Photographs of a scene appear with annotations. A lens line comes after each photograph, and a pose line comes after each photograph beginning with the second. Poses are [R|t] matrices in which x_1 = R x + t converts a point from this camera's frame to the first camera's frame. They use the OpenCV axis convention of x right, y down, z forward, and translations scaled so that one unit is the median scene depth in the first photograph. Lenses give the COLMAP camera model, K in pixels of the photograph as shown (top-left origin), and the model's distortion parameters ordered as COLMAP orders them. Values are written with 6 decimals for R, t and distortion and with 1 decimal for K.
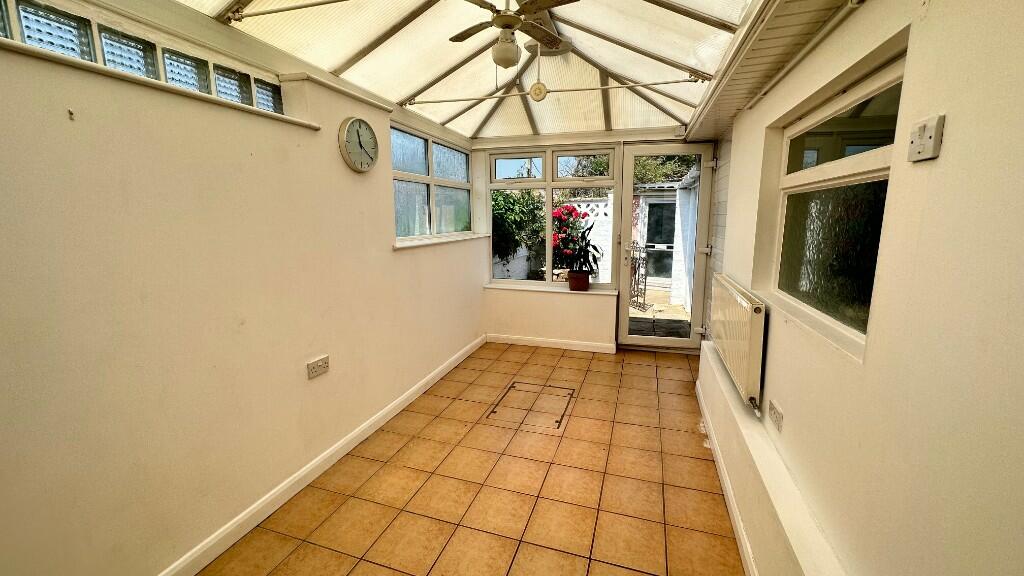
lens RADIAL K [[405.1, 0, 514.1], [0, 405.1, 288.4], [0, 0, 1]] dist [0.000005, -0.000003]
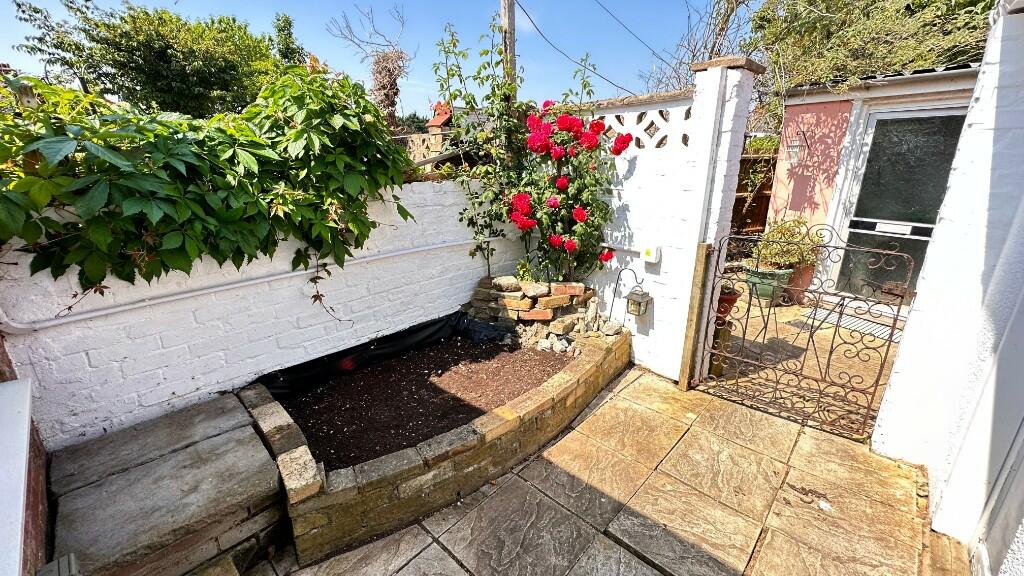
lens RADIAL K [[405.1, 0, 510.1], [0, 405.1, 286.7], [0, 0, 1]] dist [0.000005, -0.000003]
pose [[0.909187, 0.123820, -0.397553, 0.181833], [-0.073334, 0.987455, 0.139838, -0.074031], [0.409880, -0.097984, 0.906861, 0.467616]]
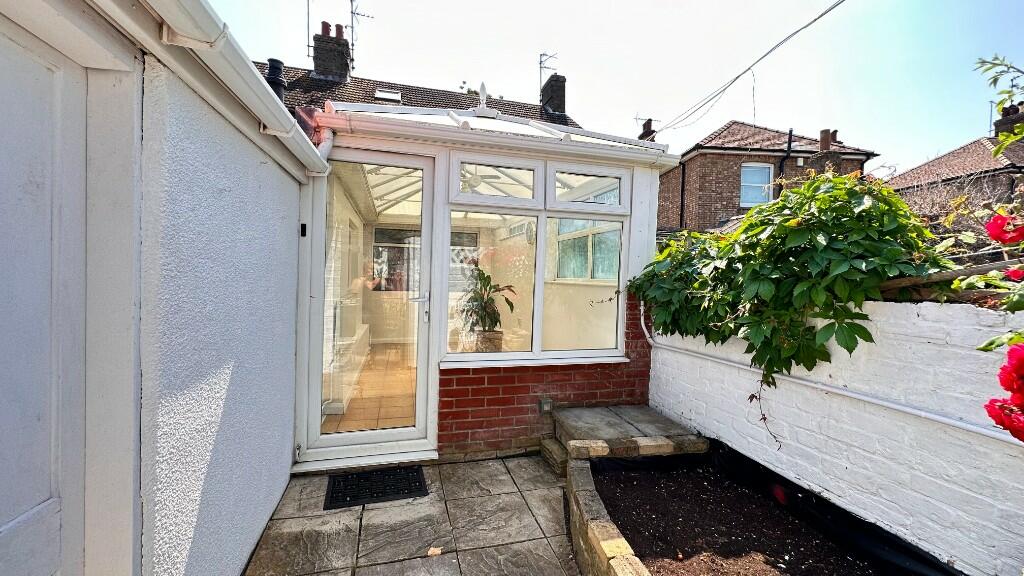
lens RADIAL K [[405.1, 0, 512.0], [0, 405.1, 285.3], [0, 0, 1]] dist [0.000005, -0.000003]
pose [[-0.832765, -0.006791, -0.553585, 0.219574], [-0.120892, 0.978025, 0.169861, -0.100974], [0.540266, 0.208379, -0.815286, 0.648390]]
